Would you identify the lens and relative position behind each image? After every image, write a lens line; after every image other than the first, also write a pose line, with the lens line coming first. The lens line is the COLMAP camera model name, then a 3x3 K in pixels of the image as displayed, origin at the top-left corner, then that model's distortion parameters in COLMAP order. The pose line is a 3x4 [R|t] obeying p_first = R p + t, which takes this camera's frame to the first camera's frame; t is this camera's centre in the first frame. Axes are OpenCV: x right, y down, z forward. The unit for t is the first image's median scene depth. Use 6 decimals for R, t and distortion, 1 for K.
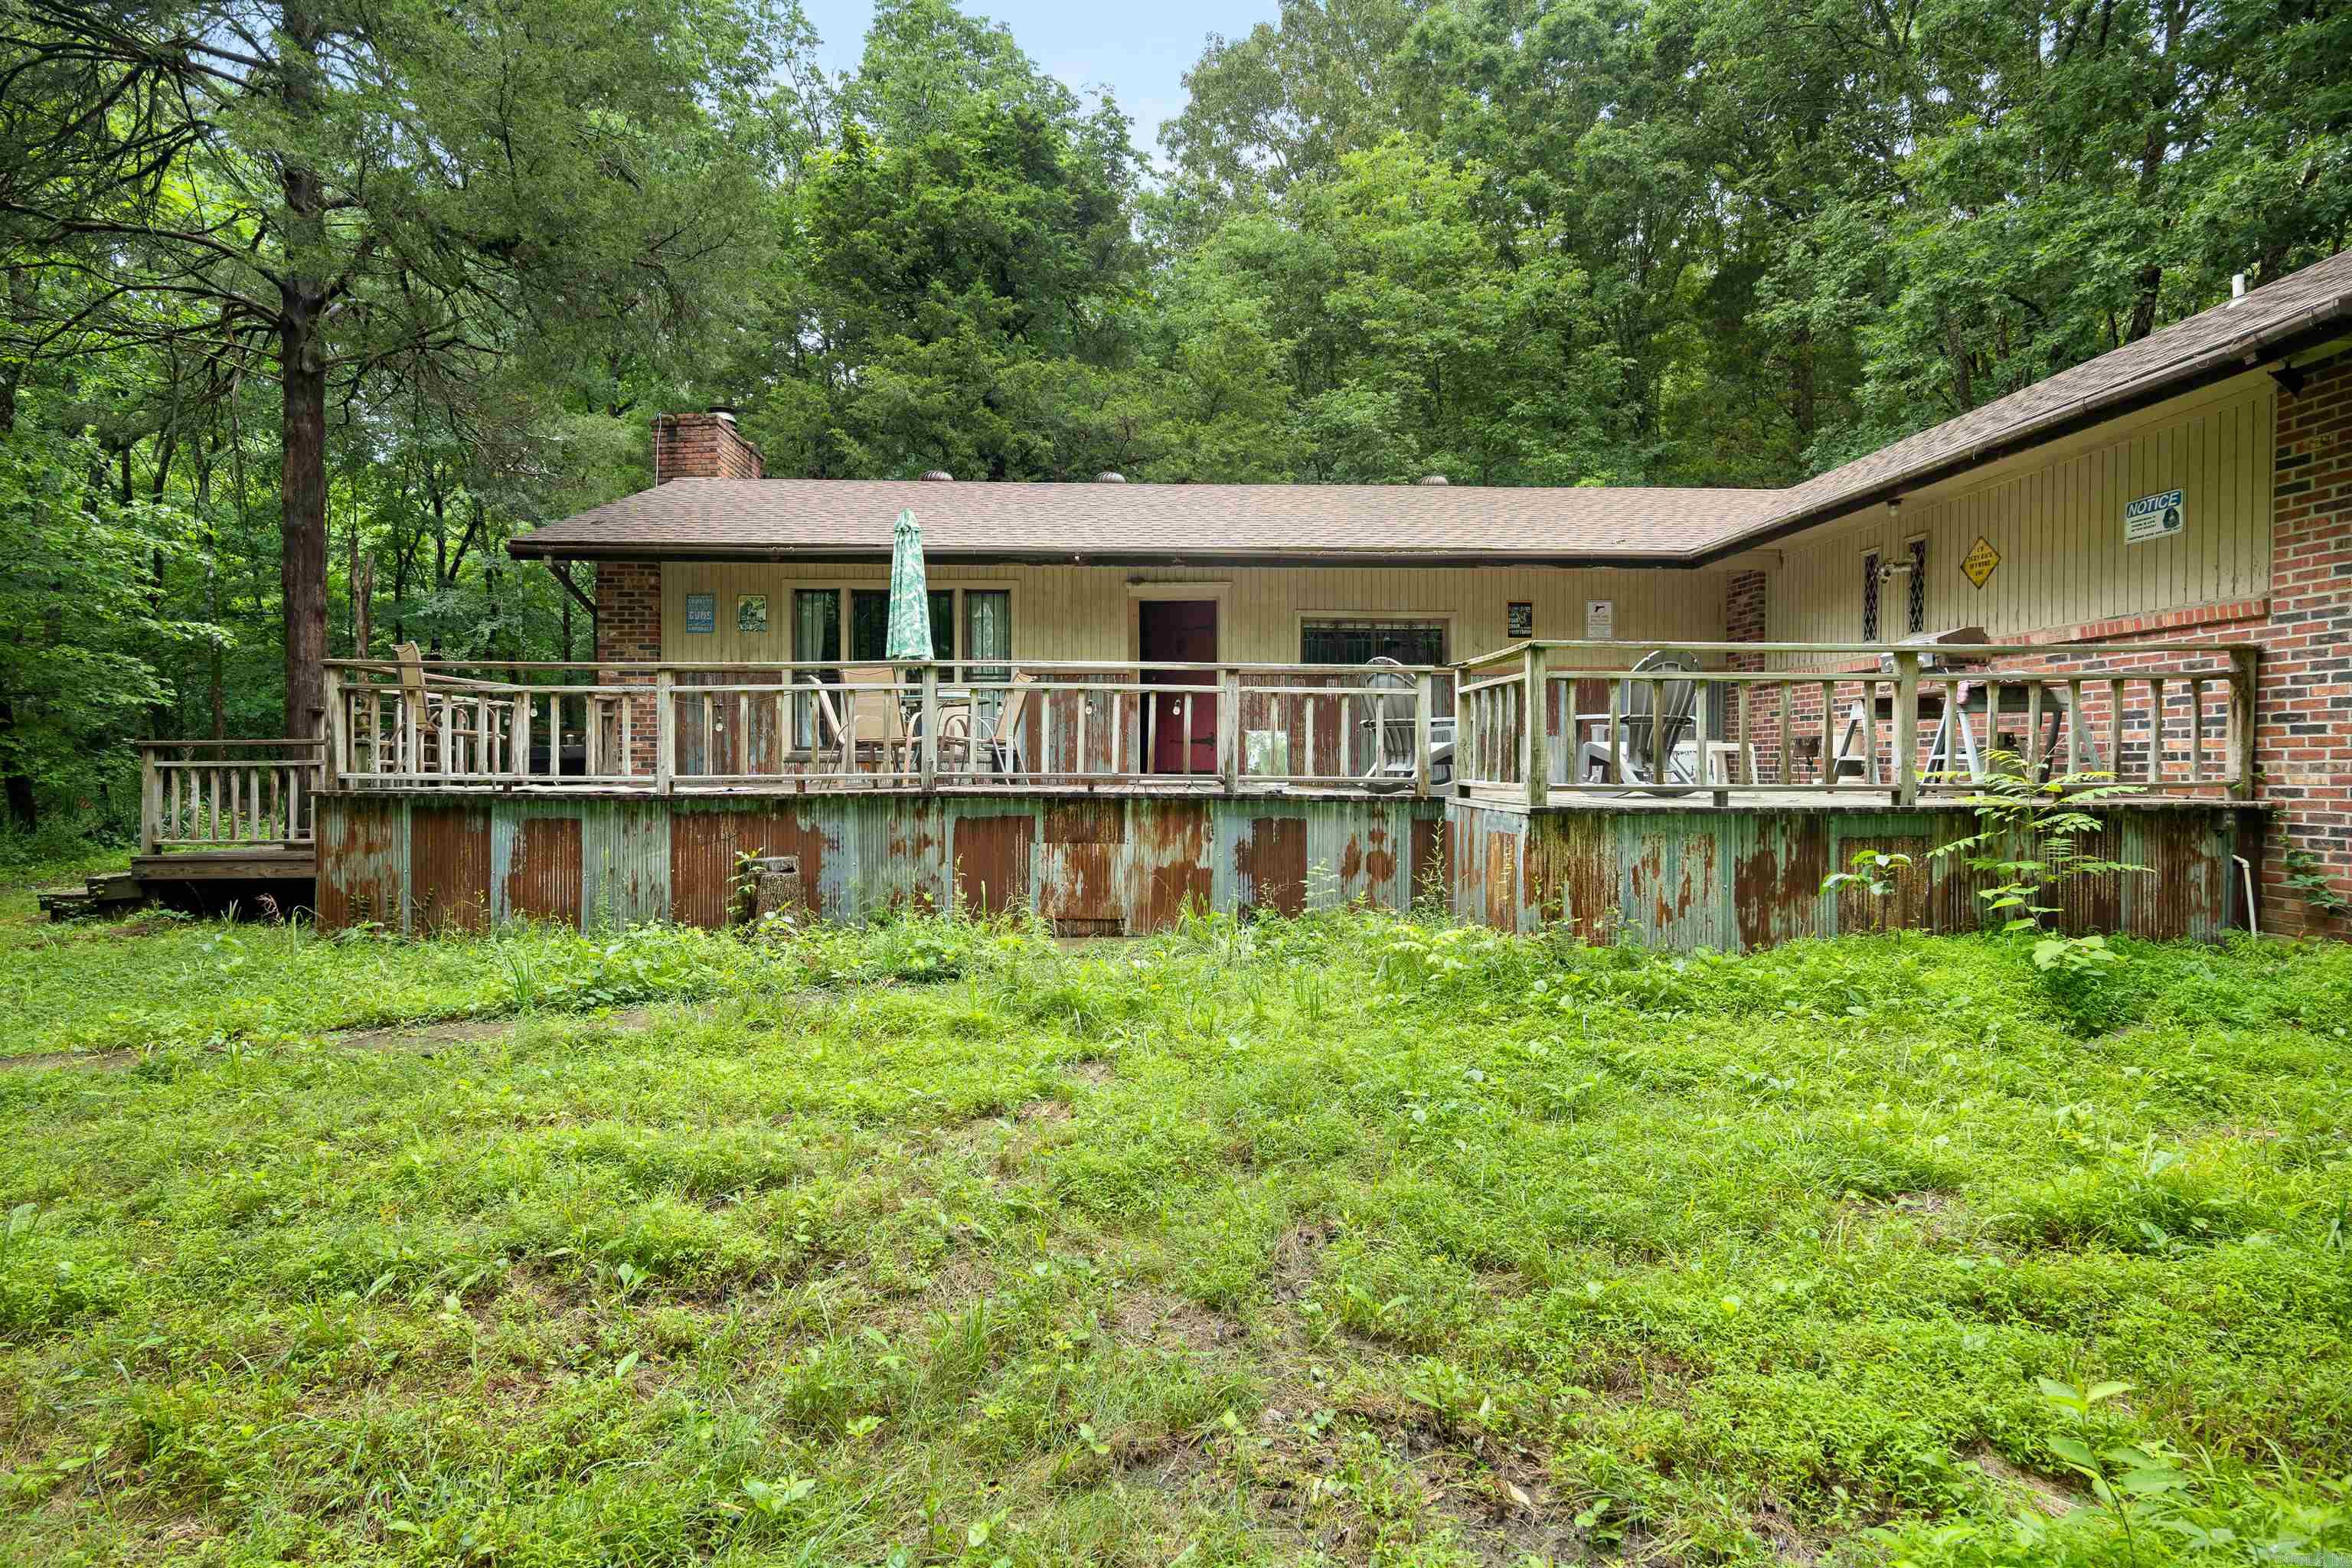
lens RADIAL K [[1116.6, 0, 1178.8], [0, 1116.6, 791.0], [0, 0, 1]] dist [-0.022688, 0.000484]
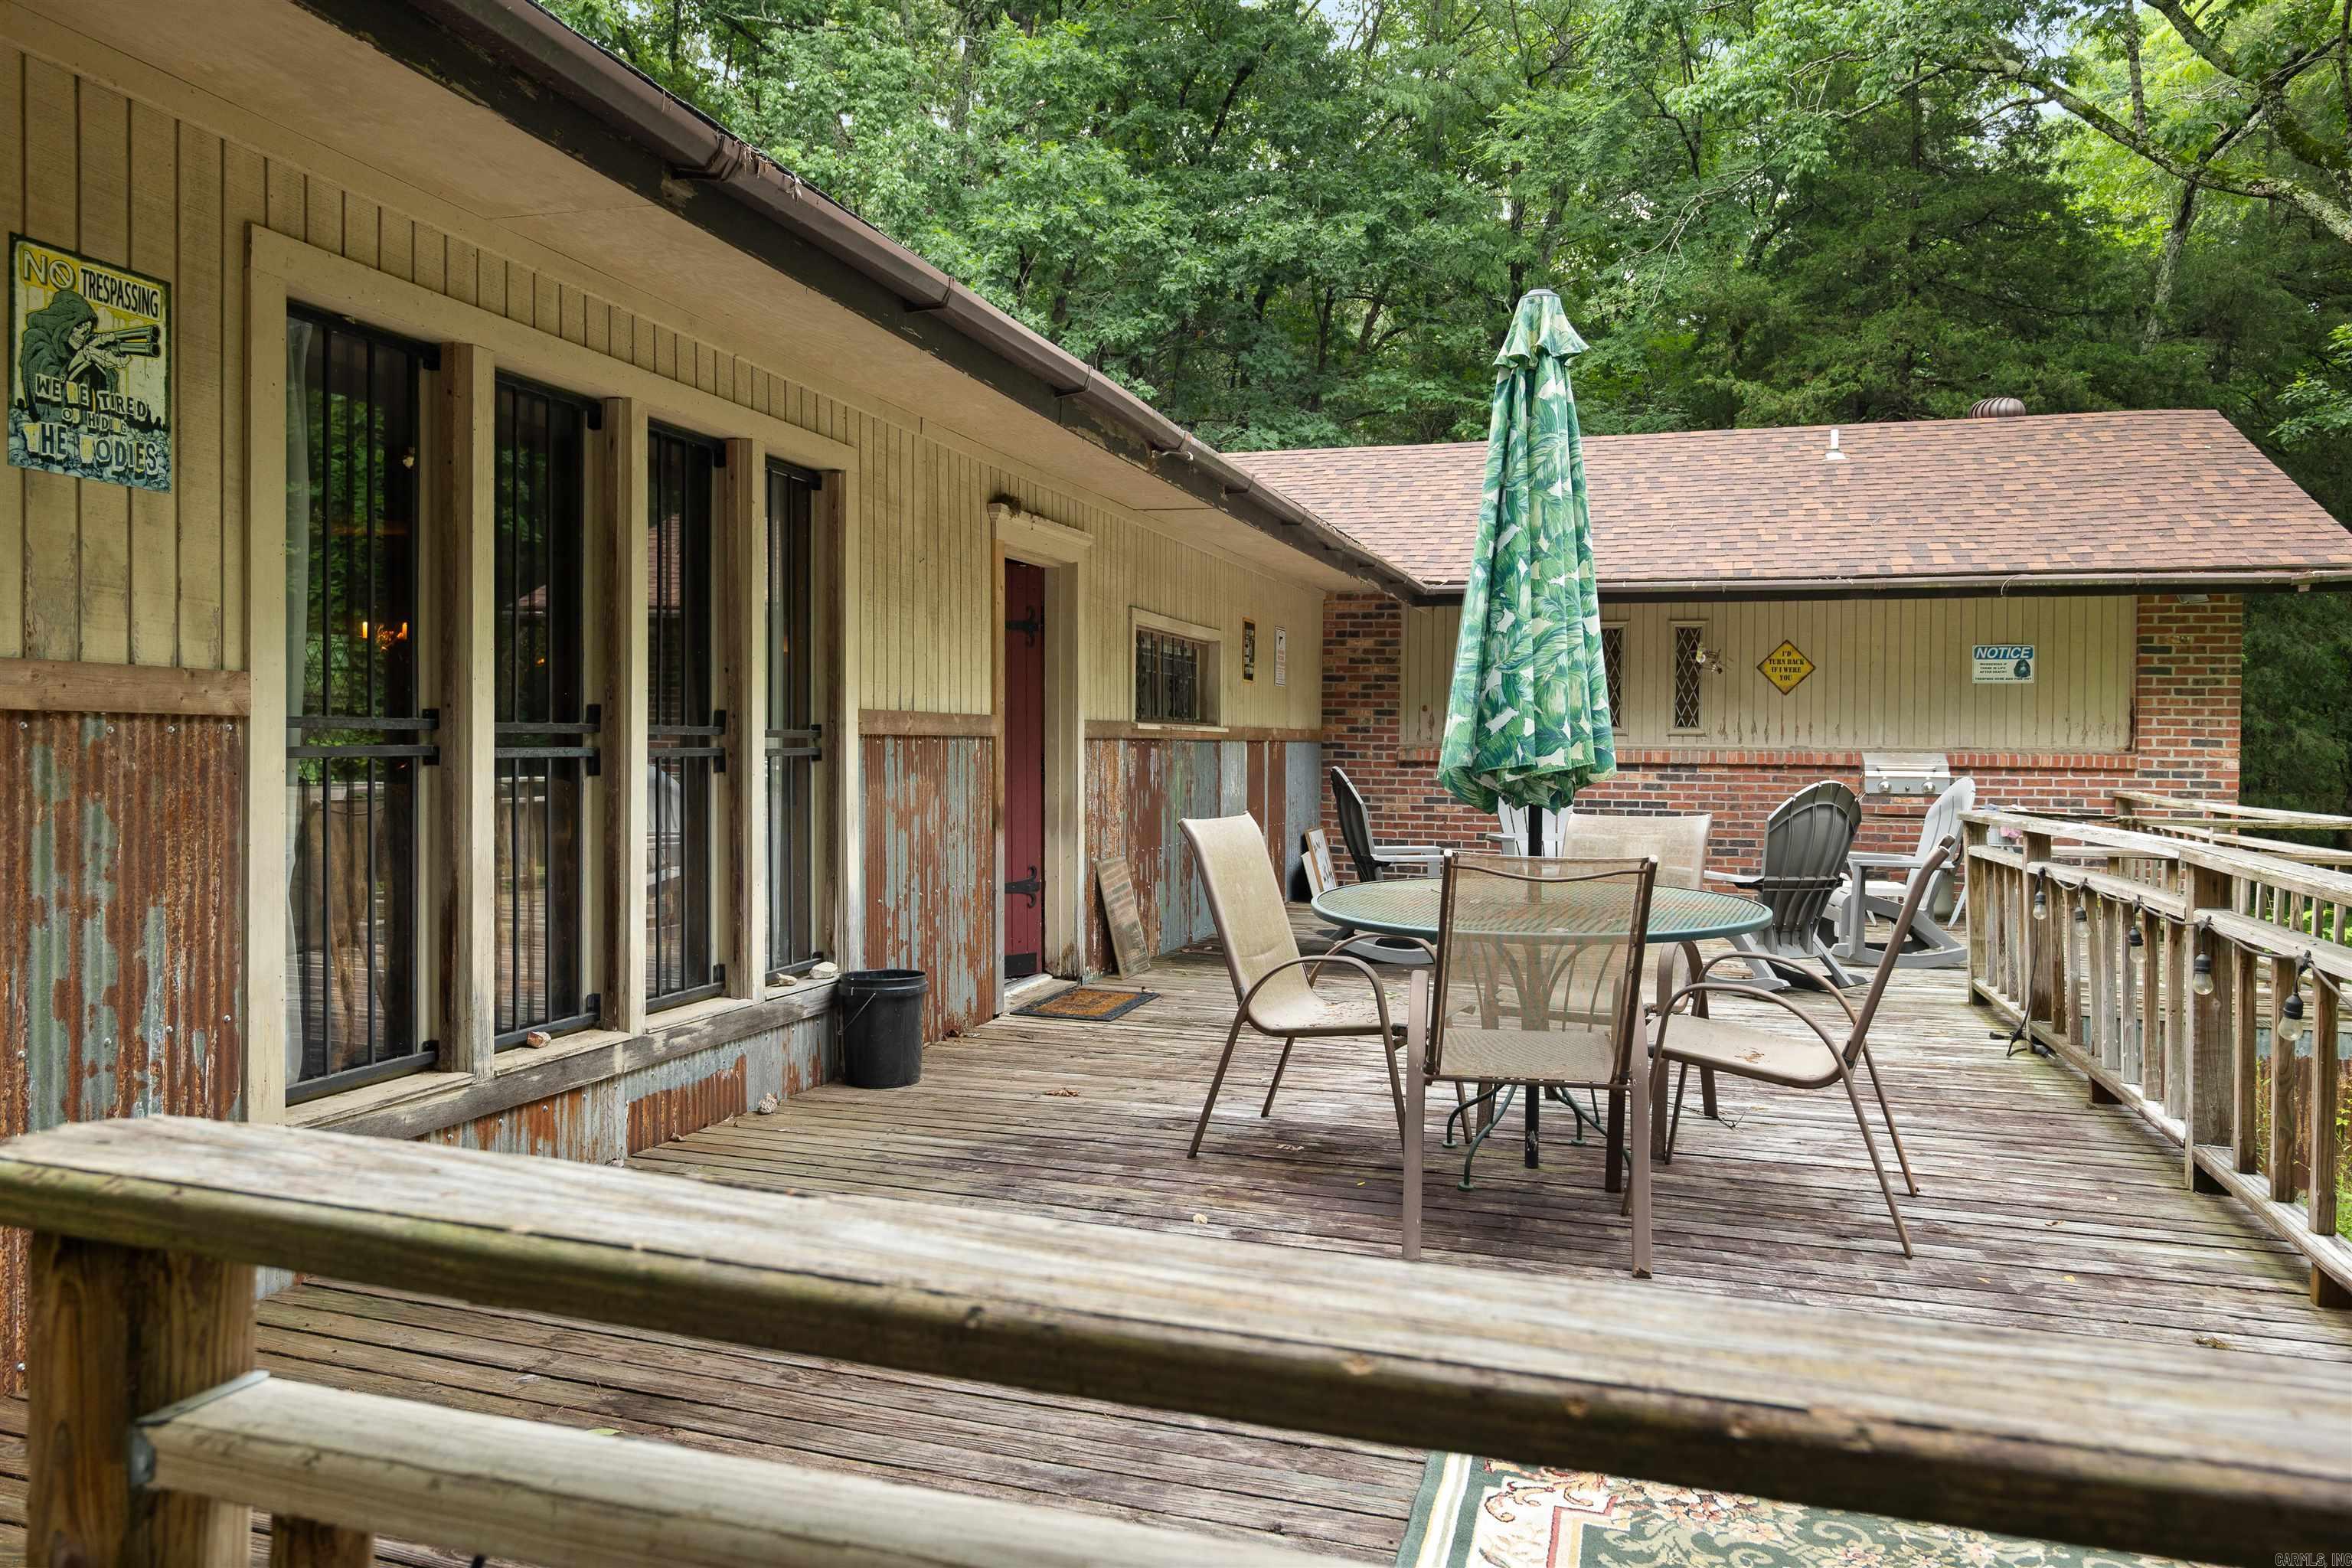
lens RADIAL K [[1600.5, 0, 1171.0], [0, 1600.5, 771.2], [0, 0, 1]] dist [-0.002393, -0.000559]
pose [[0.344704, -0.010770, 0.938650, -1.009639], [0.002775, 0.999941, 0.010454, -0.170785], [-0.938707, -0.000999, 0.344714, 1.320812]]
